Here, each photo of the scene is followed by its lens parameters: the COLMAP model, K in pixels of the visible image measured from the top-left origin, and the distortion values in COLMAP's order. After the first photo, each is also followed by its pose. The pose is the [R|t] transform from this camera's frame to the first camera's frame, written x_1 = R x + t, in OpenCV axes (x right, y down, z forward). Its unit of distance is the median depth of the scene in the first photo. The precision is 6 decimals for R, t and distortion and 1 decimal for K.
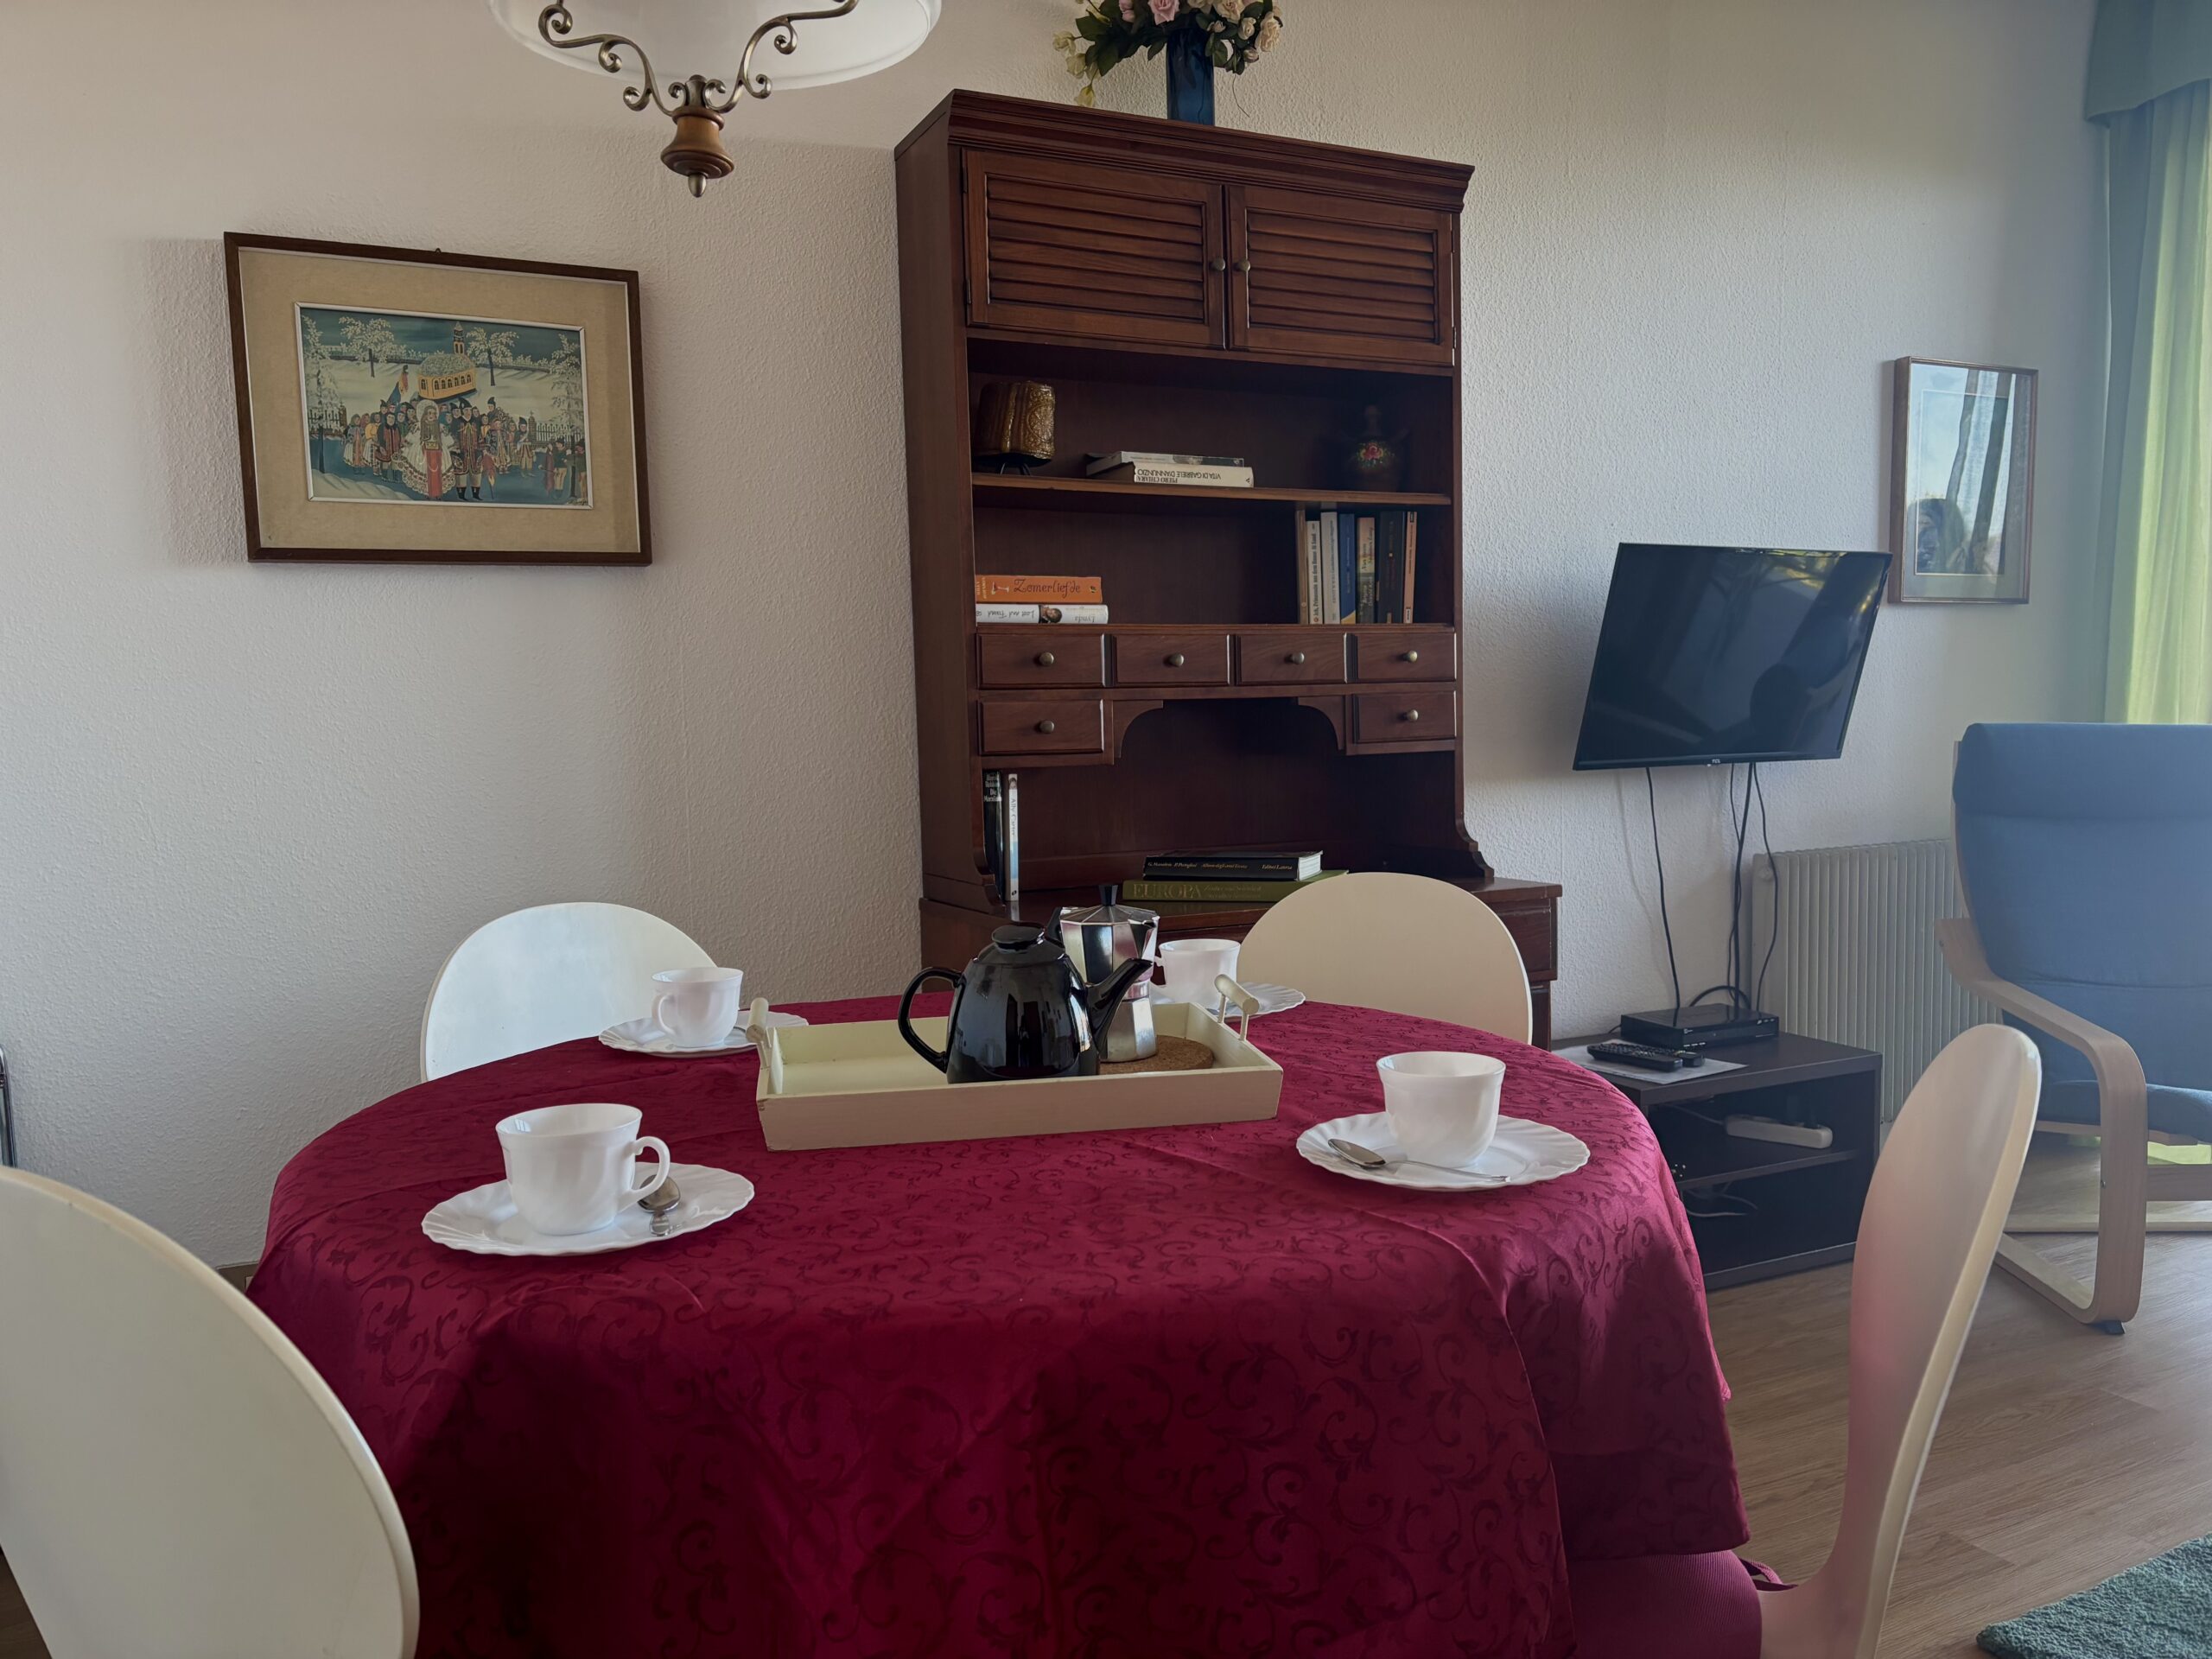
lens RADIAL K [[1694.6, 0, 1134.4], [0, 1694.6, 831.7], [0, 0, 1]] dist [0.047365, -0.056324]
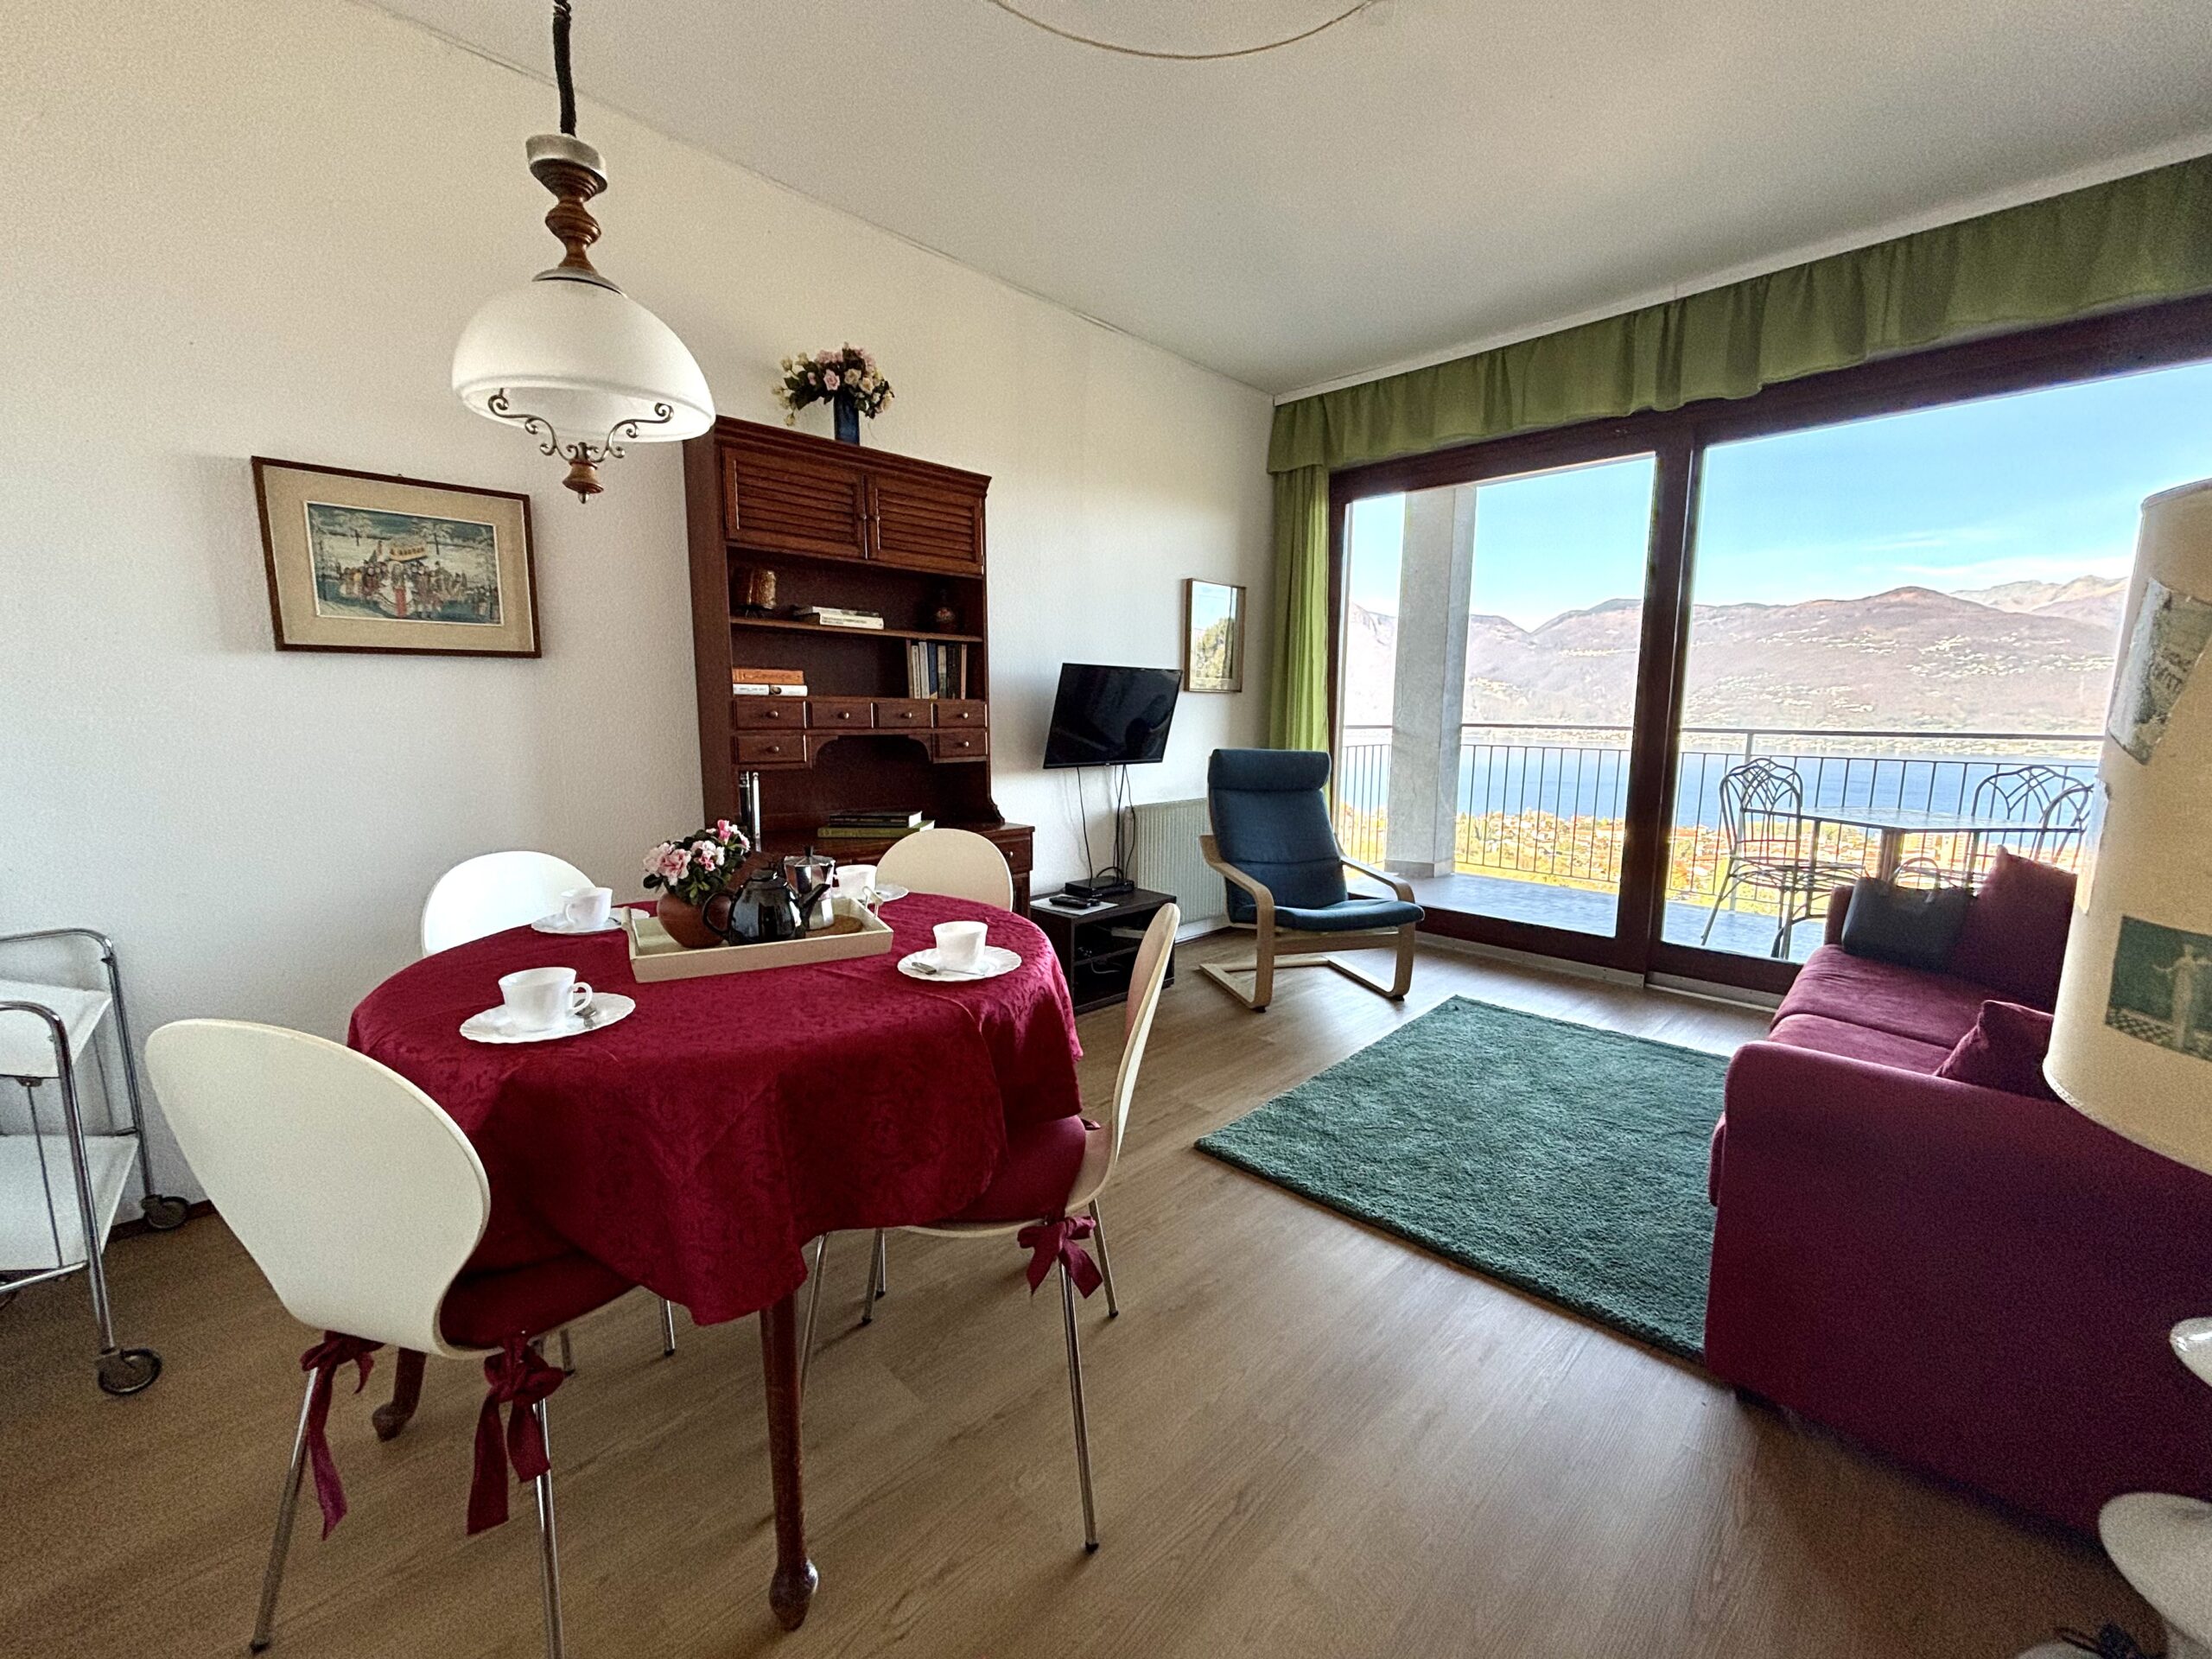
lens RADIAL K [[884.2, 0, 1107.2], [0, 884.2, 836.3], [0, 0, 1]] dist [0.000482, -0.000846]
pose [[0.953552, -0.015563, 0.300826, 0.004671], [-0.003989, 0.997925, 0.064271, -0.029780], [-0.301202, -0.062486, 0.951511, -0.091402]]
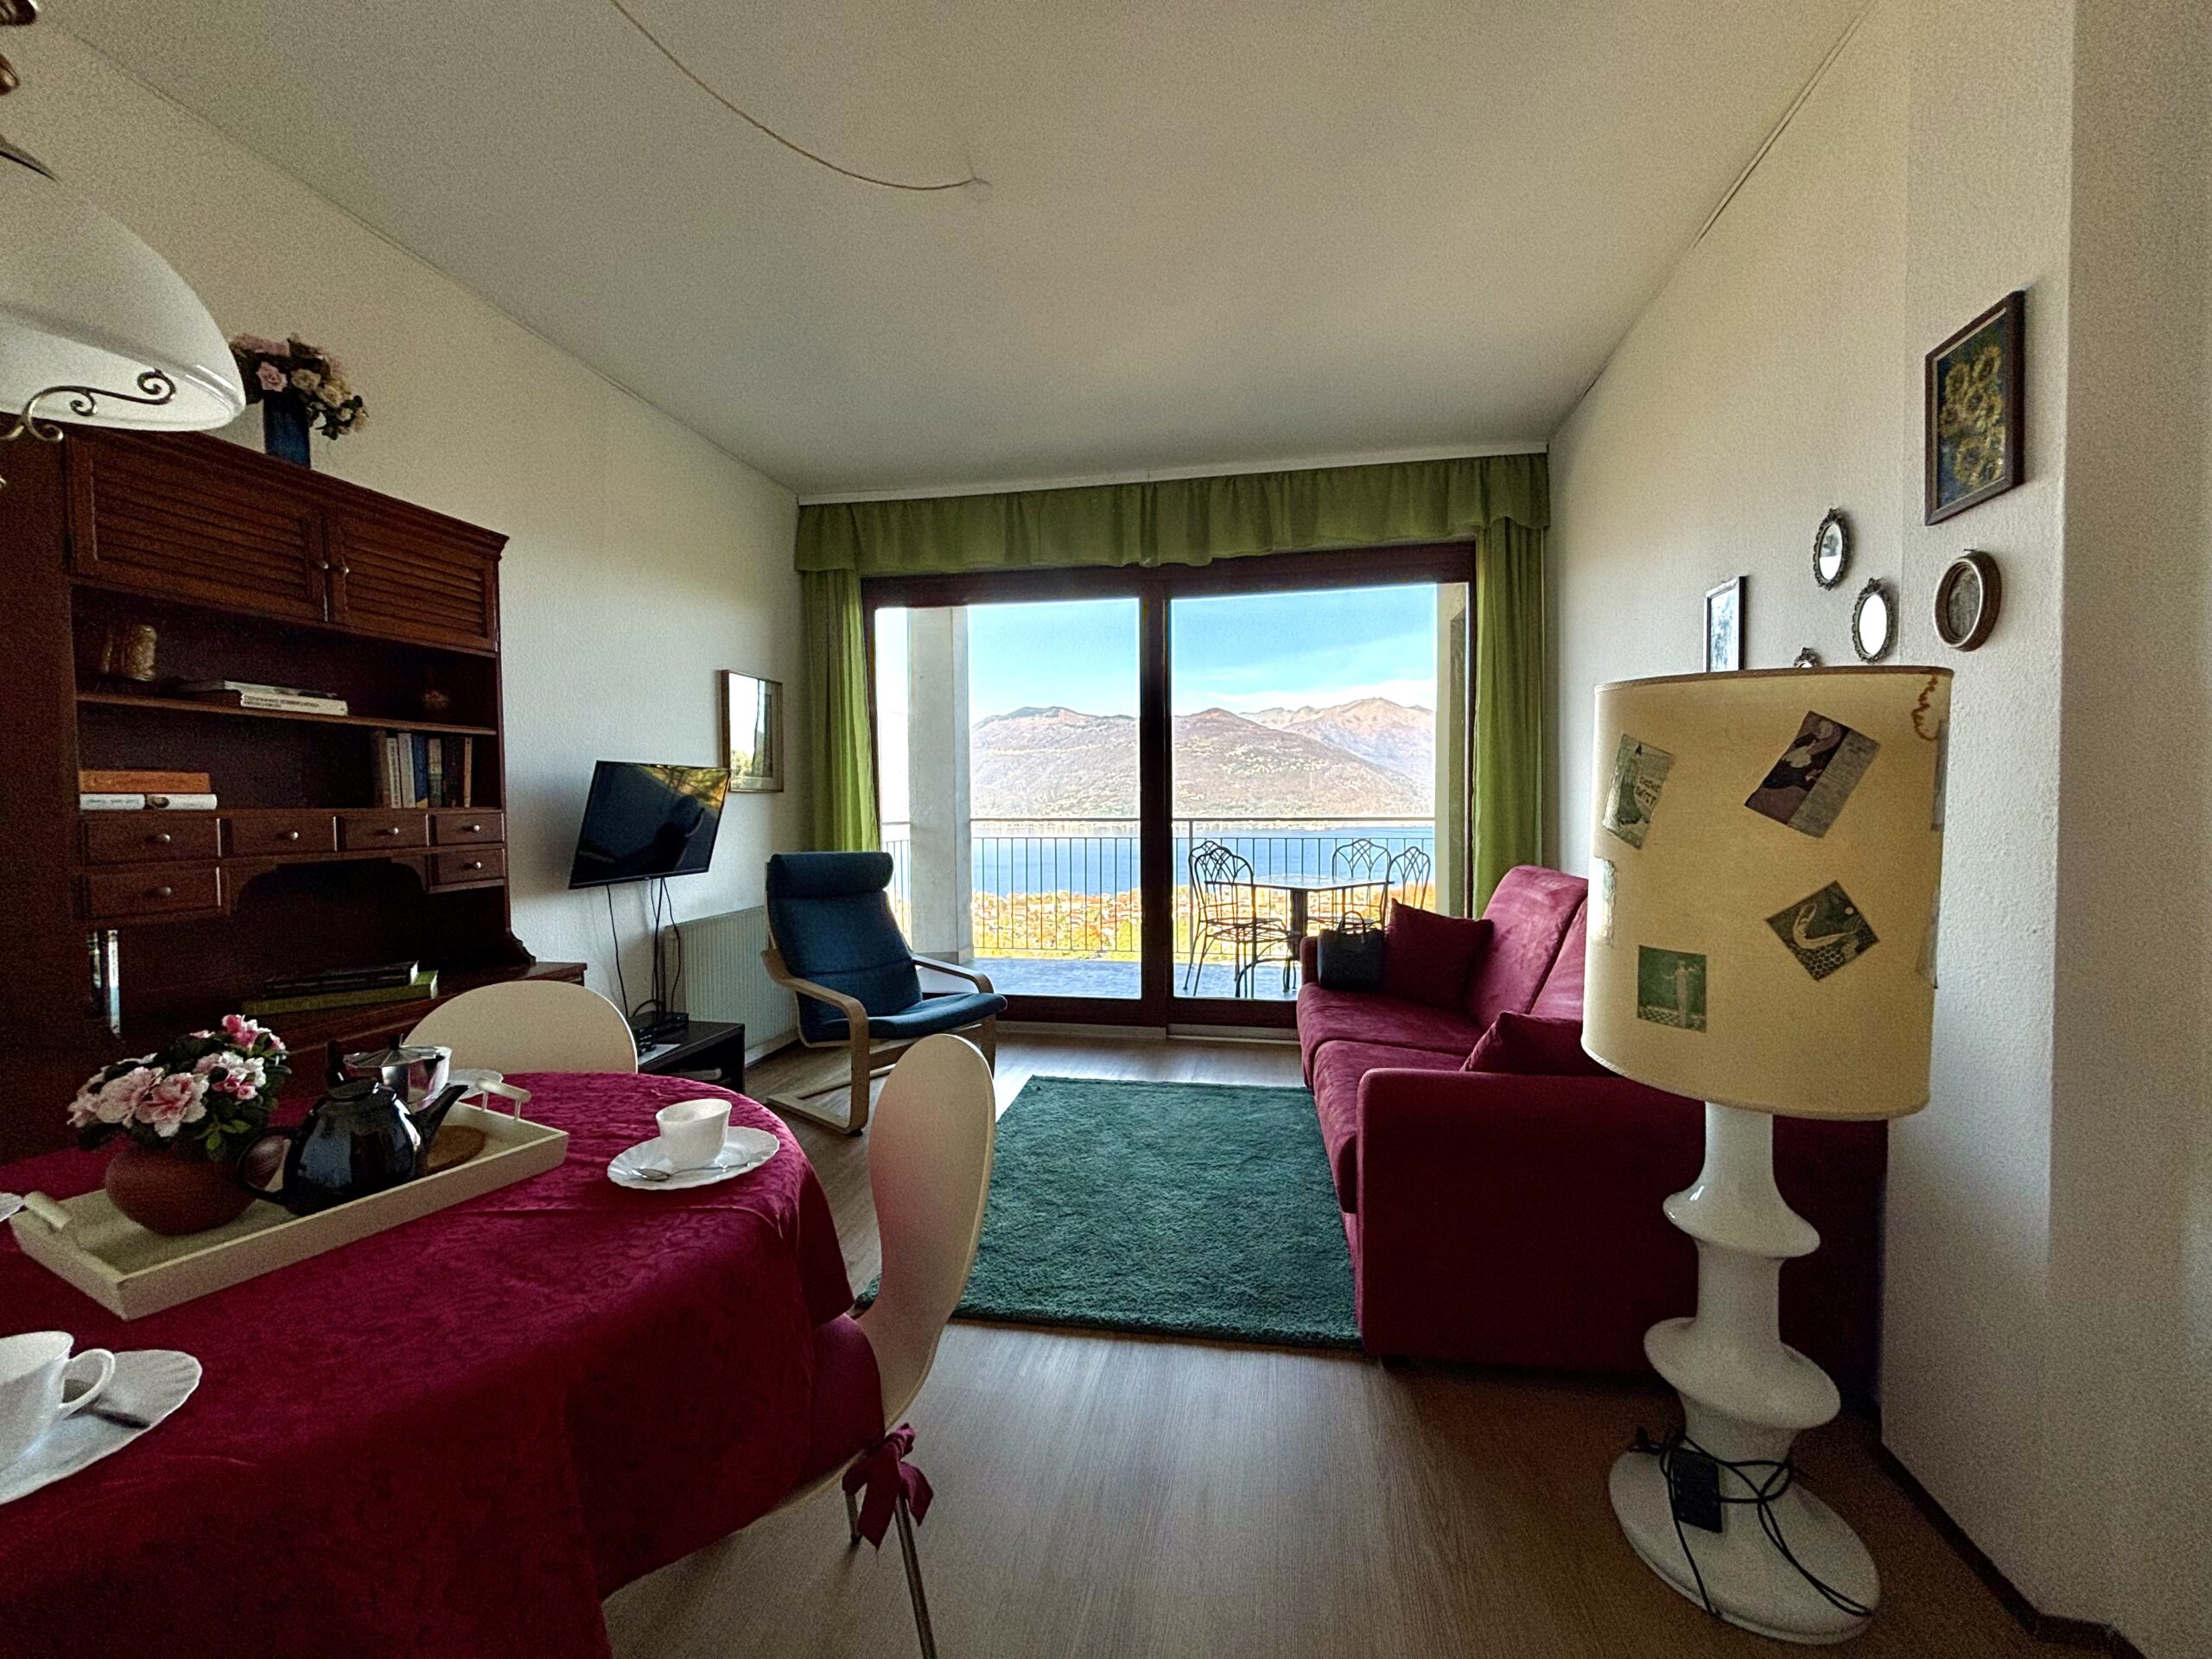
lens RADIAL K [[884.2, 0, 1102.1], [0, 884.2, 832.7], [0, 0, 1]] dist [0.000482, -0.000846]
pose [[0.622227, -0.011622, 0.782751, -0.132759], [0.054648, 0.998095, -0.028621, -0.048706], [-0.780927, 0.060585, 0.621677, 0.028242]]
